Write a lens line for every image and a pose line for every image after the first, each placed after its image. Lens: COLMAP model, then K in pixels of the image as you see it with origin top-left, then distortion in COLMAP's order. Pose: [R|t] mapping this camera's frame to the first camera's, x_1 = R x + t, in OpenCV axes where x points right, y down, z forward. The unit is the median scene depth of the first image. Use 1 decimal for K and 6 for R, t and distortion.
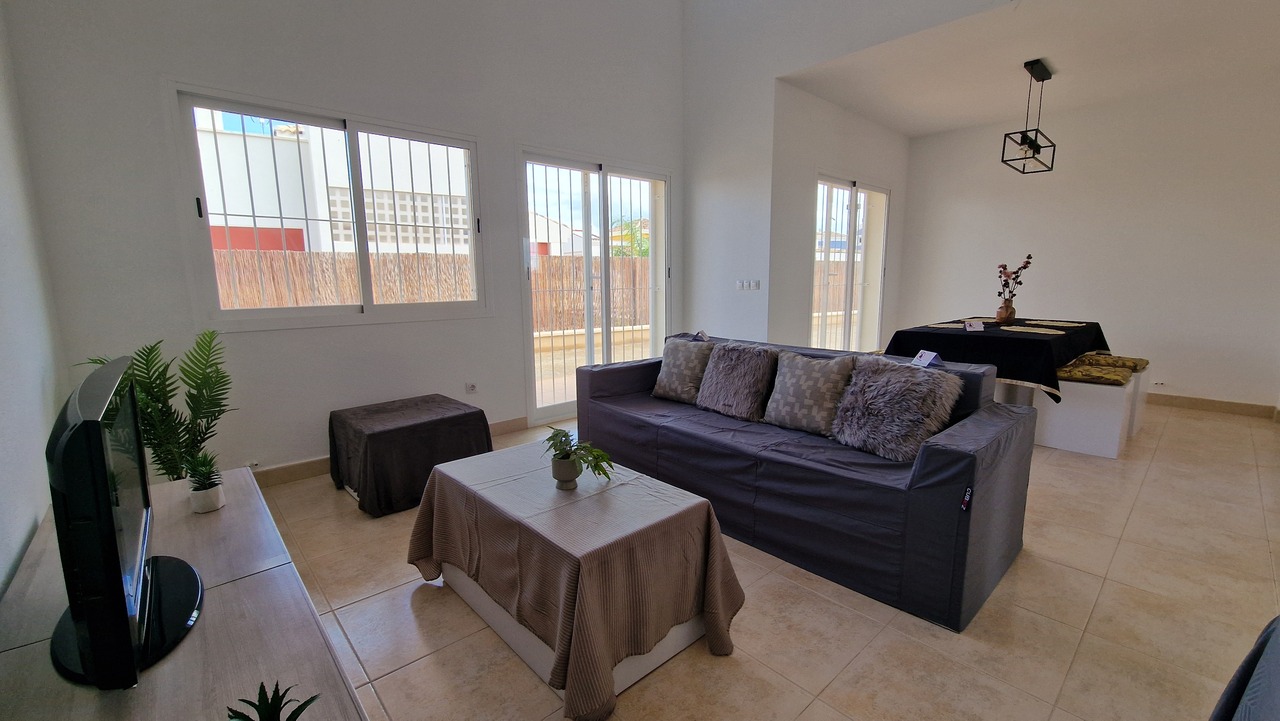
lens RADIAL K [[525.9, 0, 637.0], [0, 525.9, 365.1], [0, 0, 1]] dist [-0.001139, -0.000575]
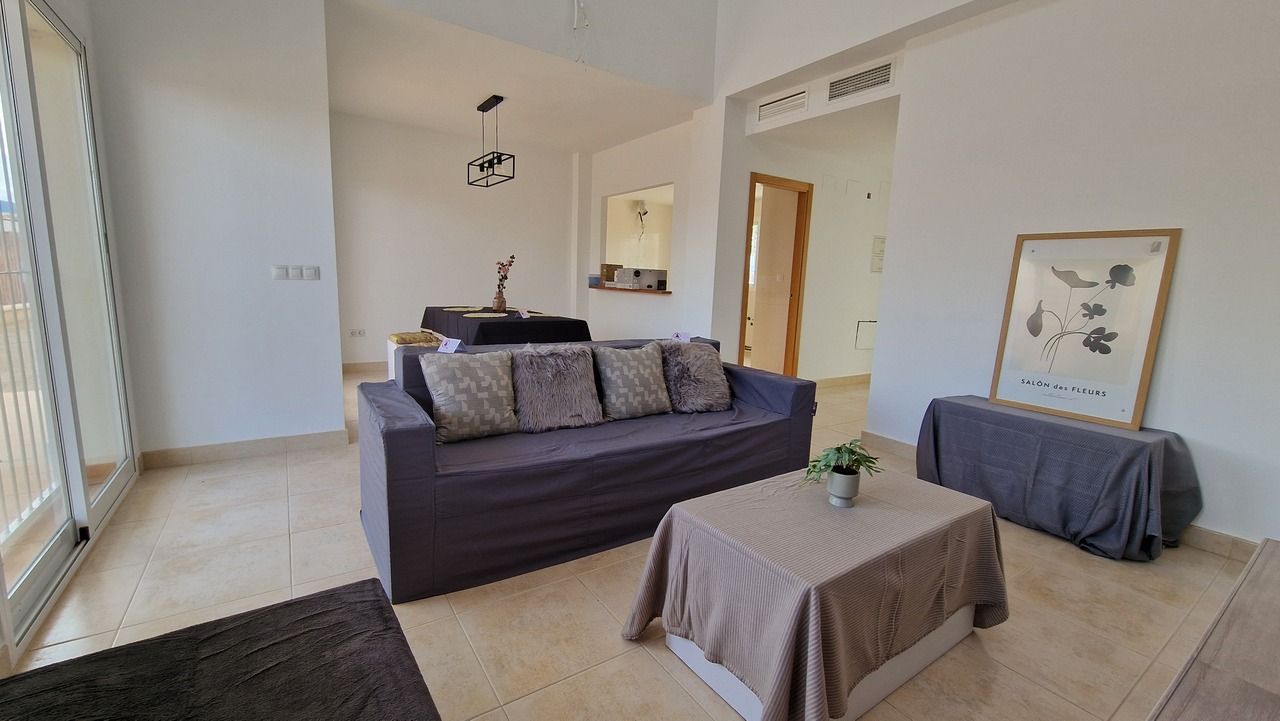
lens RADIAL K [[525.9, 0, 637.0], [0, 525.9, 365.1], [0, 0, 1]] dist [-0.001139, -0.000575]
pose [[0.141260, -0.146653, 0.979050, -0.644208], [0.122497, 0.983956, 0.129713, -0.105978], [-0.982364, 0.101608, 0.156958, 0.724234]]
